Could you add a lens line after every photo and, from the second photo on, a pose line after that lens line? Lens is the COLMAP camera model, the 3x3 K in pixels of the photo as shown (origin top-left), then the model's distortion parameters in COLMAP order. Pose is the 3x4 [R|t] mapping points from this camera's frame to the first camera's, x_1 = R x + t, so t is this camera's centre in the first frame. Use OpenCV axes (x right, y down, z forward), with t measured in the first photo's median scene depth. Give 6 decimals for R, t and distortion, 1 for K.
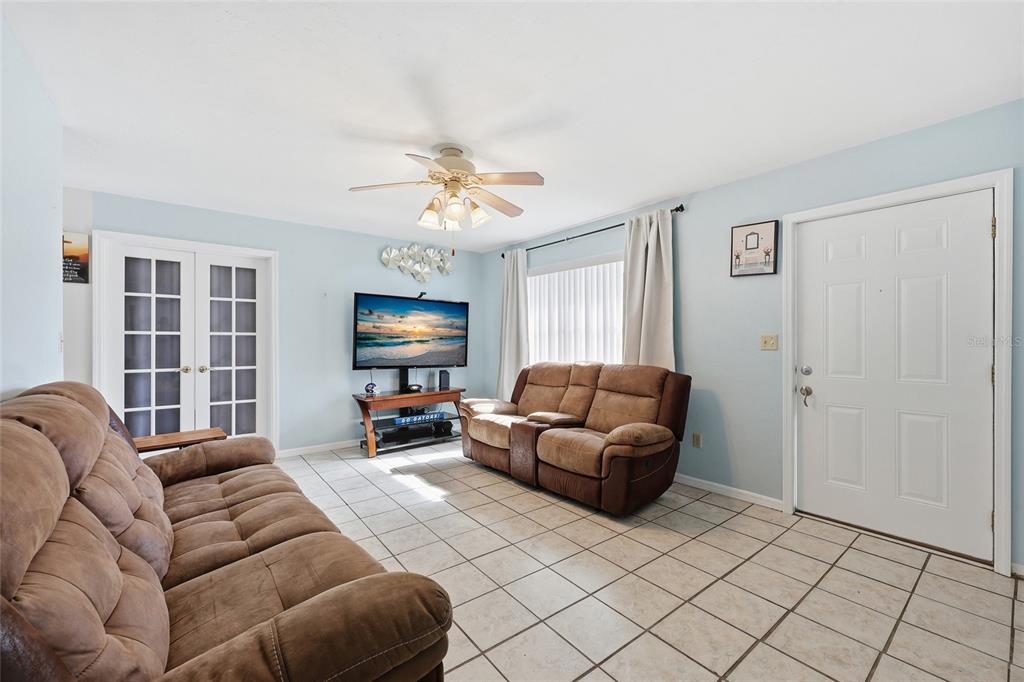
lens RADIAL K [[414.0, 0, 512.4], [0, 414.0, 340.3], [0, 0, 1]] dist [0.000383, -0.000038]
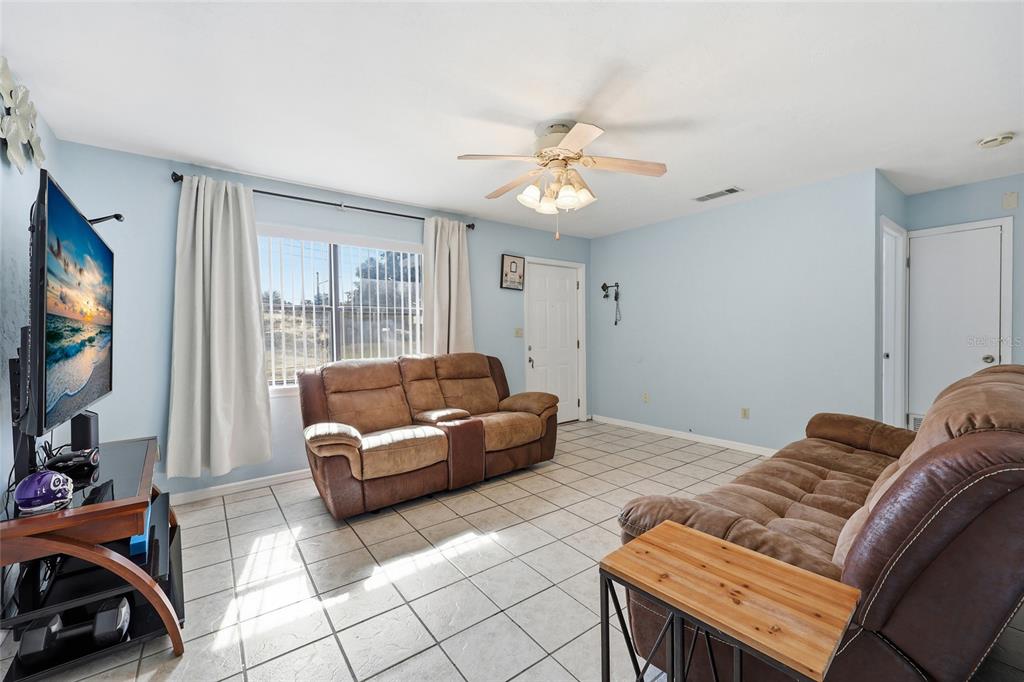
lens RADIAL K [[414.0, 0, 516.2], [0, 414.0, 338.3], [0, 0, 1]] dist [0.000383, -0.000038]
pose [[0.023317, -0.019344, 0.999541, -0.916789], [0.008040, 0.999784, 0.019161, -0.002564], [-0.999696, 0.007590, 0.023467, 0.899045]]
